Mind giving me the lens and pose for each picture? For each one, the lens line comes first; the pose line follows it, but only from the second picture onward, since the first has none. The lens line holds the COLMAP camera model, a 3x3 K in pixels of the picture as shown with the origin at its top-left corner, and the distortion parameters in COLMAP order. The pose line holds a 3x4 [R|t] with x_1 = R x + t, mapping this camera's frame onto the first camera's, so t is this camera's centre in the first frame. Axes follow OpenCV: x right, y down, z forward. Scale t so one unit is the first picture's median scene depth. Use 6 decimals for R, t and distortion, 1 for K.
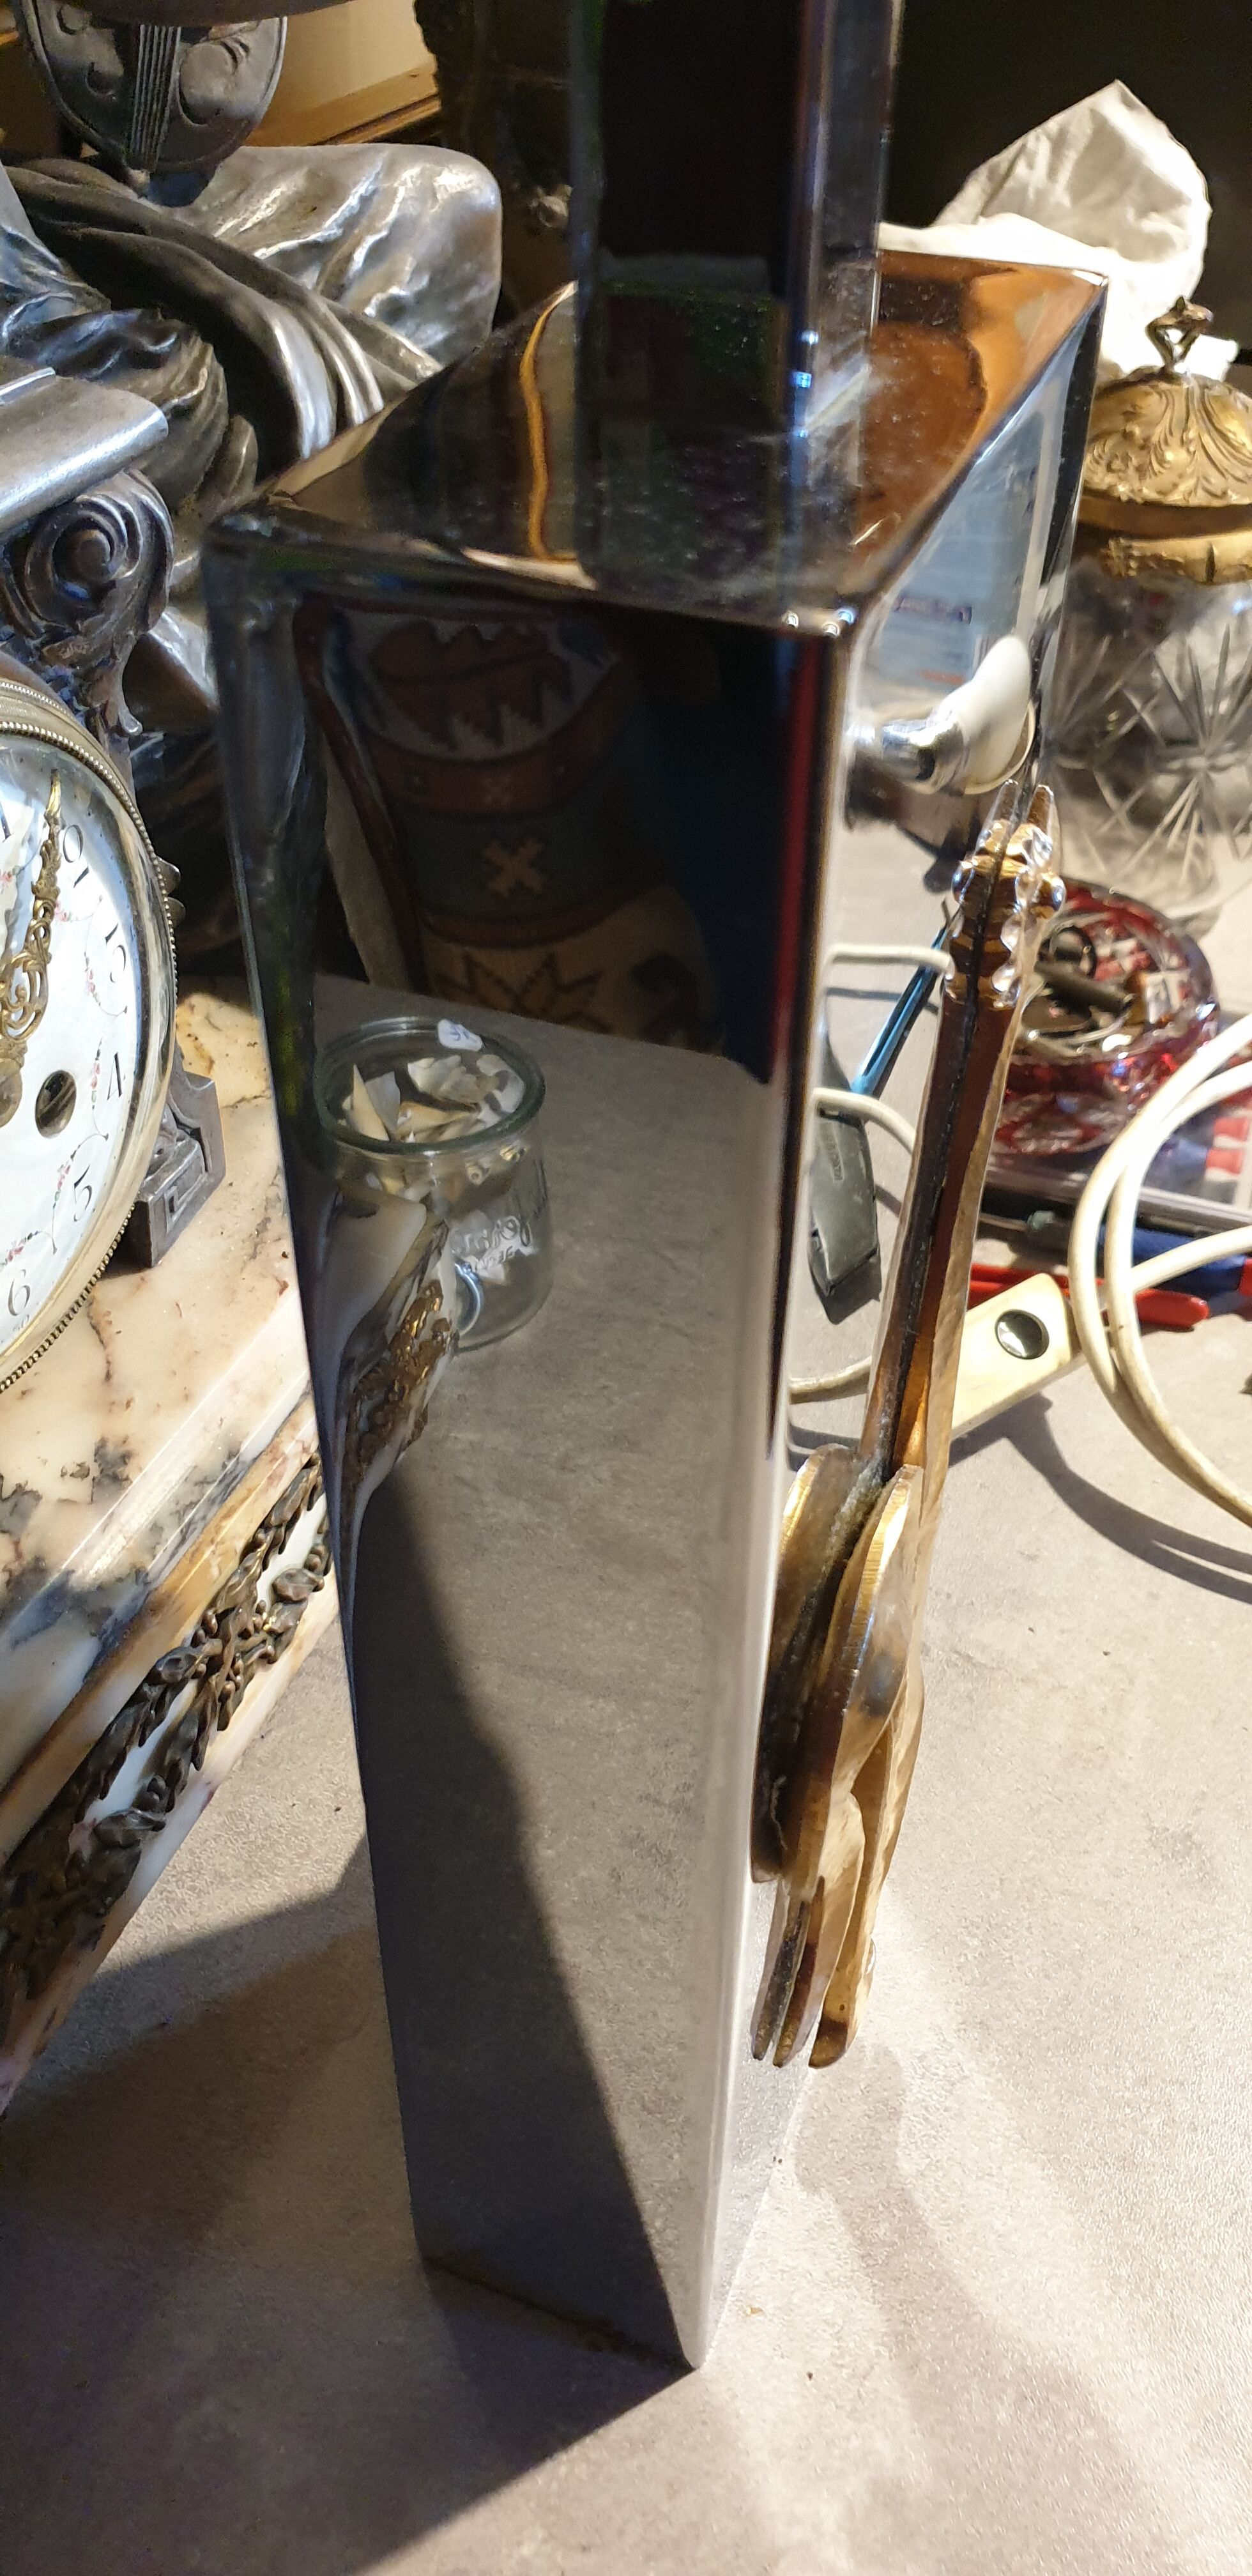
lens RADIAL K [[1987.8, 0, 626.0], [0, 1987.8, 1288.0], [0, 0, 1]] dist [-0.000355, 0.001103]
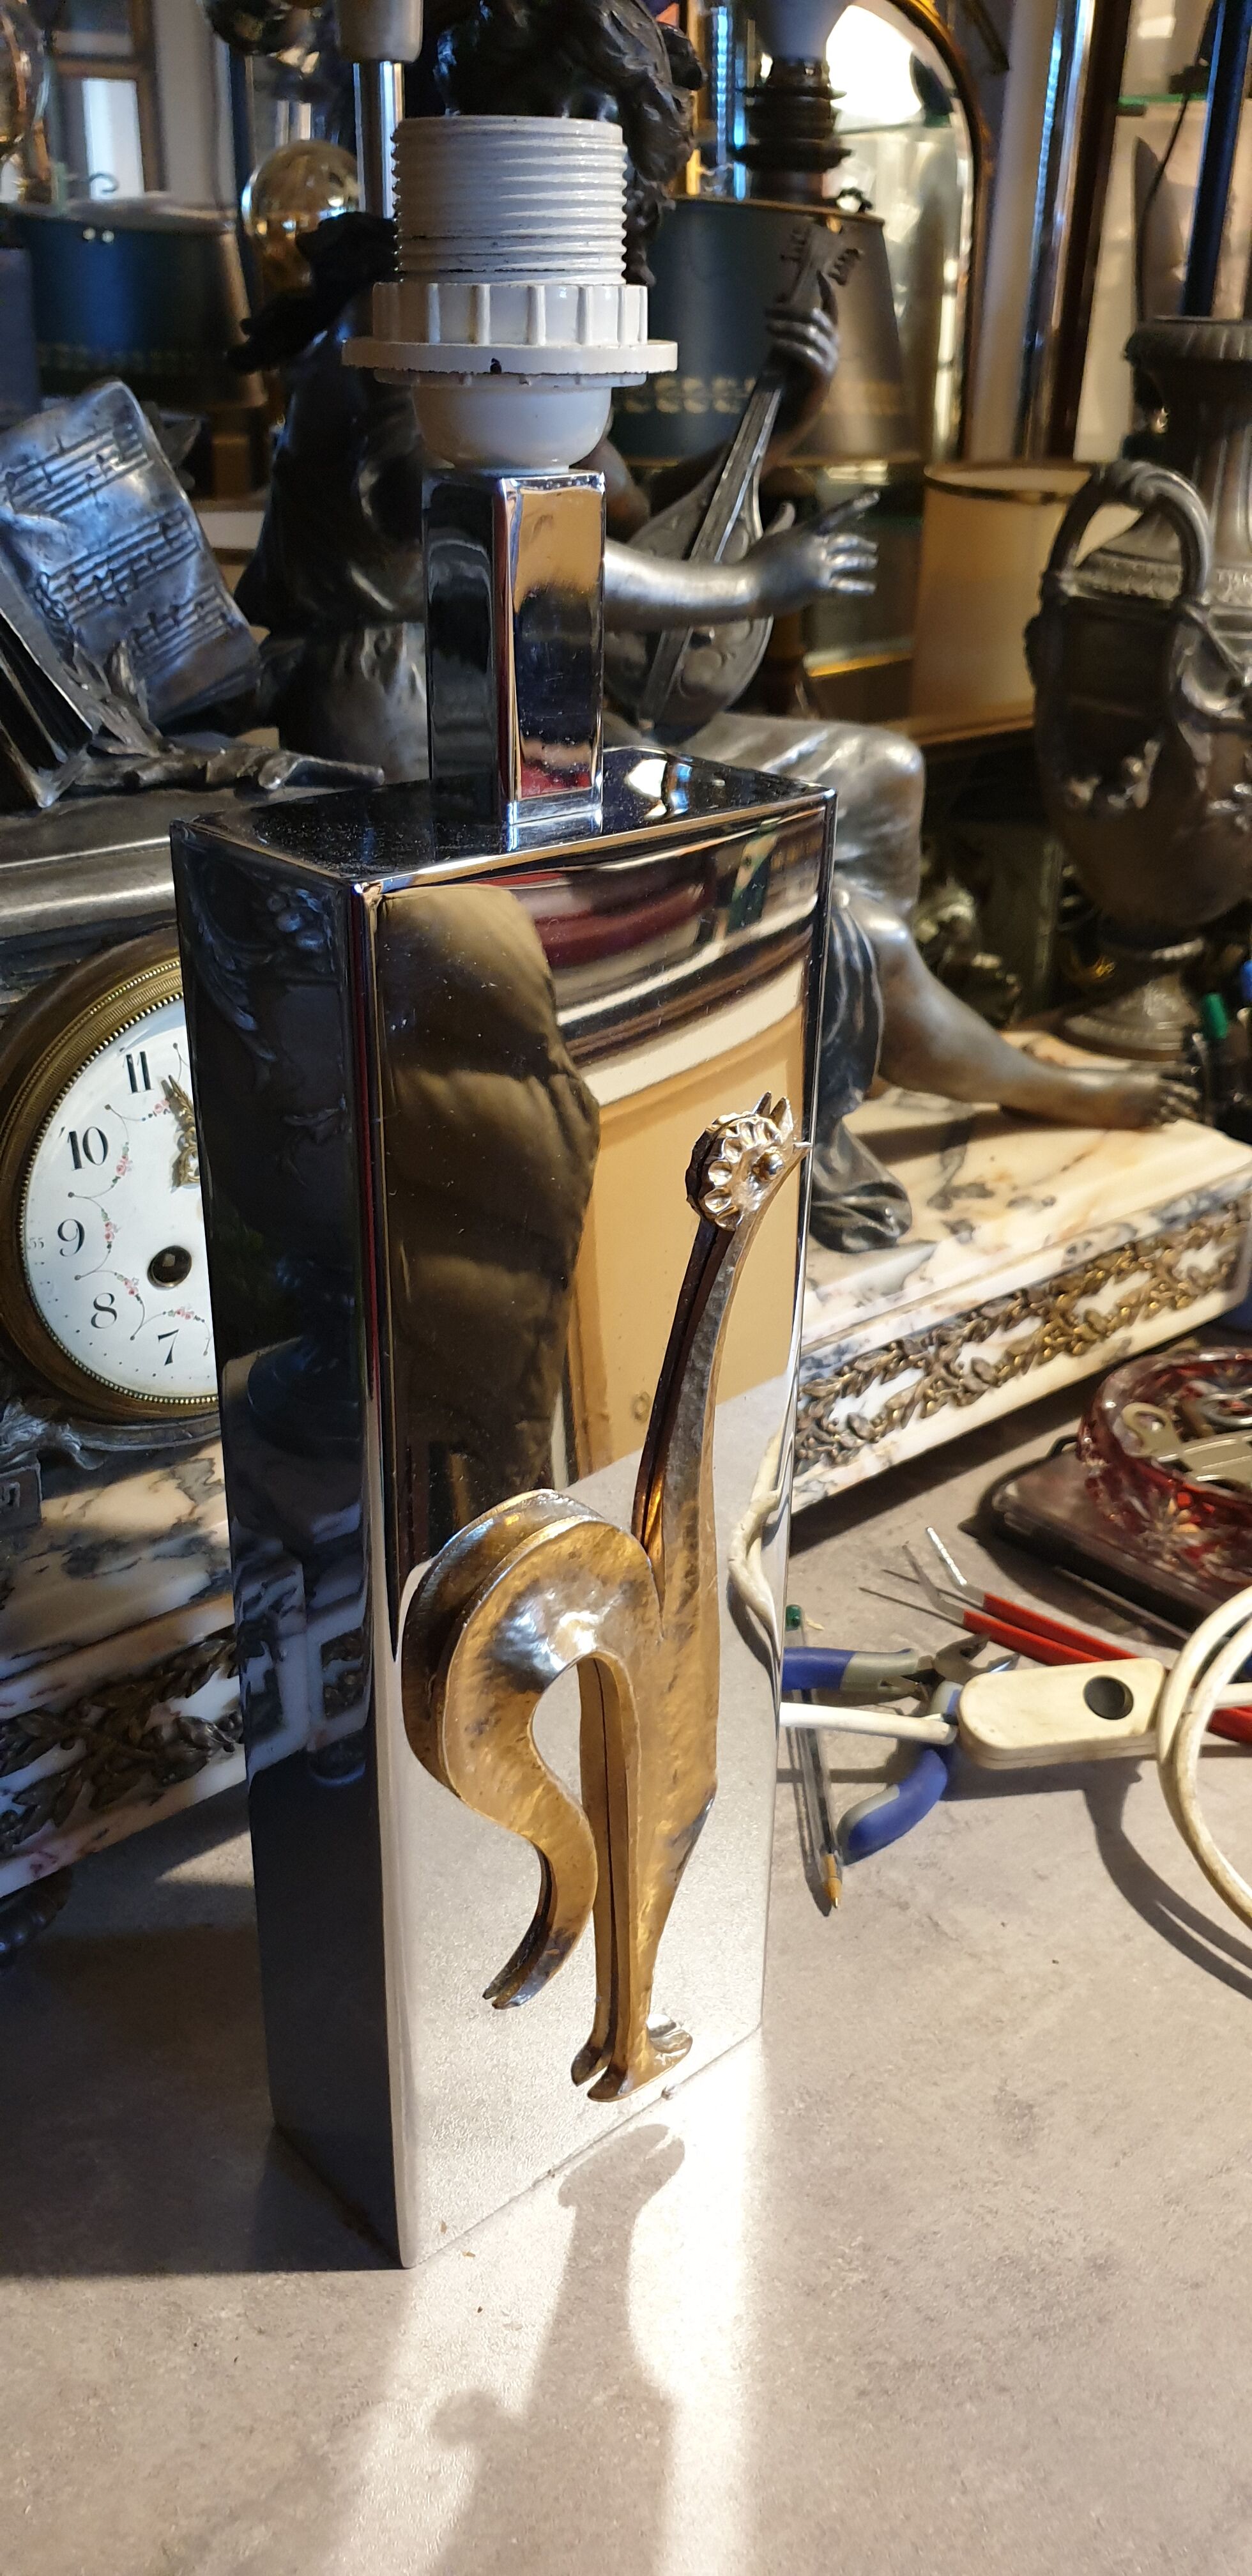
lens RADIAL K [[1987.8, 0, 626.0], [0, 1987.8, 1288.0], [0, 0, 1]] dist [-0.000355, 0.001103]
pose [[0.892184, 0.209007, -0.400405, 0.404616], [-0.304435, 0.933135, -0.191257, 0.119289], [0.333657, 0.292534, 0.896157, -0.206881]]
